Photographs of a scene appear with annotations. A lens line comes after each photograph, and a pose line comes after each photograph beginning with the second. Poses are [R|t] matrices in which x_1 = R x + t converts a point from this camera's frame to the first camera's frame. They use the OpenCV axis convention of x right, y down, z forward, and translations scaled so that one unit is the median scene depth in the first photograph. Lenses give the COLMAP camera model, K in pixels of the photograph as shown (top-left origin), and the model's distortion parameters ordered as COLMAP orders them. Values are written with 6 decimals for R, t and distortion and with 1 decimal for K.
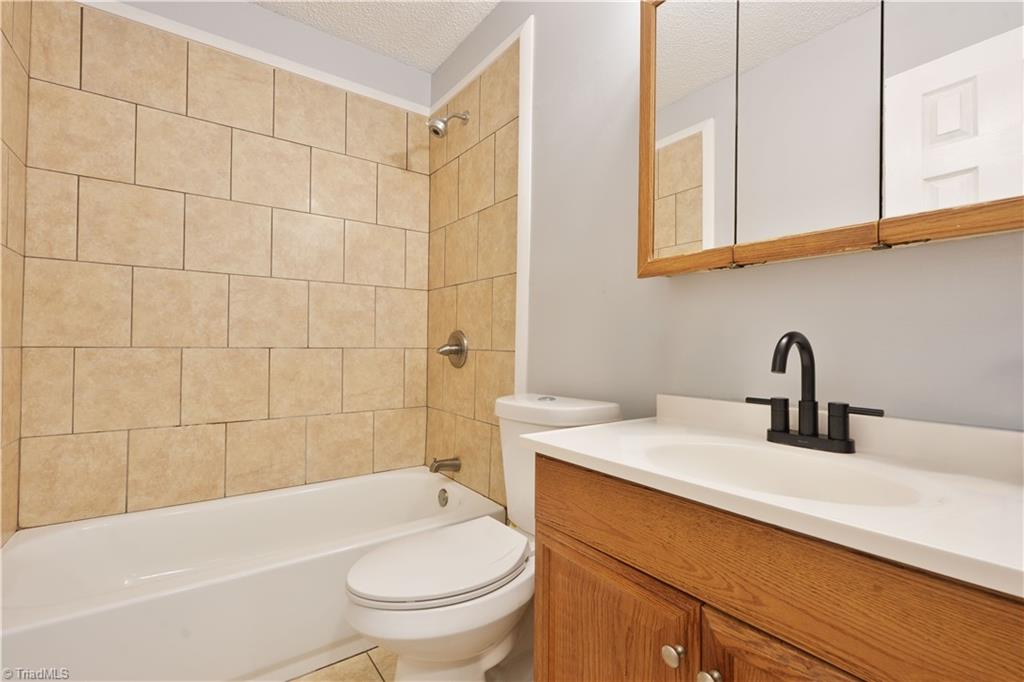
lens RADIAL K [[457.7, 0, 512.3], [0, 457.7, 341.1], [0, 0, 1]] dist [-0.002860, 0.000314]
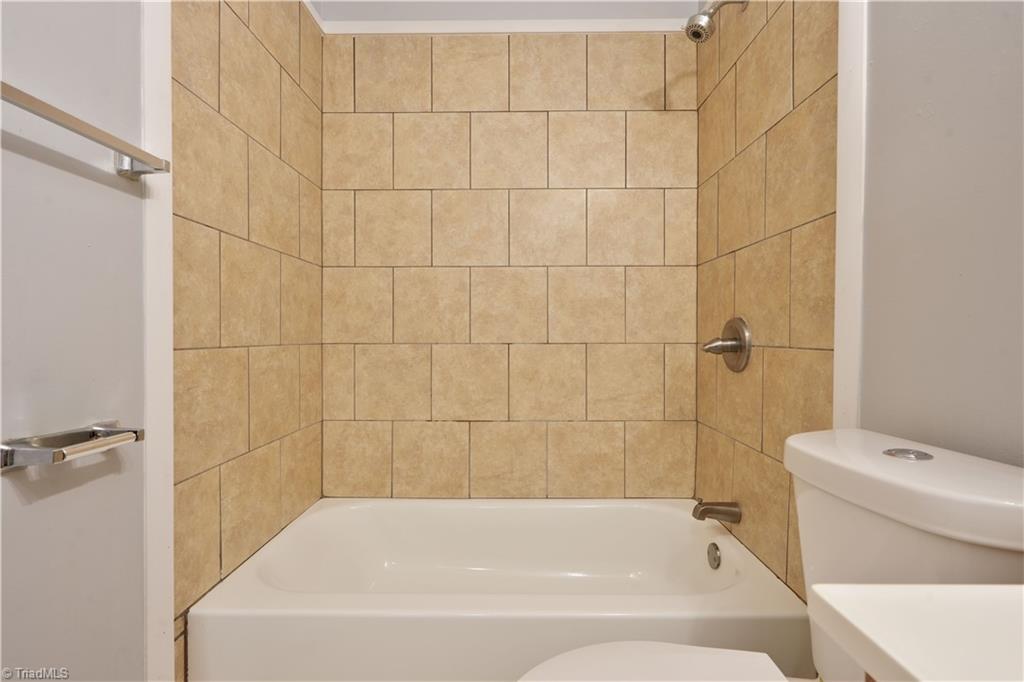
lens RADIAL K [[457.7, 0, 511.7], [0, 457.7, 340.6], [0, 0, 1]] dist [-0.002860, 0.000314]
pose [[0.804149, -0.004472, -0.594410, 0.019845], [0.013862, 0.999841, 0.011231, -0.001203], [0.594266, -0.017272, 0.804083, 0.281594]]
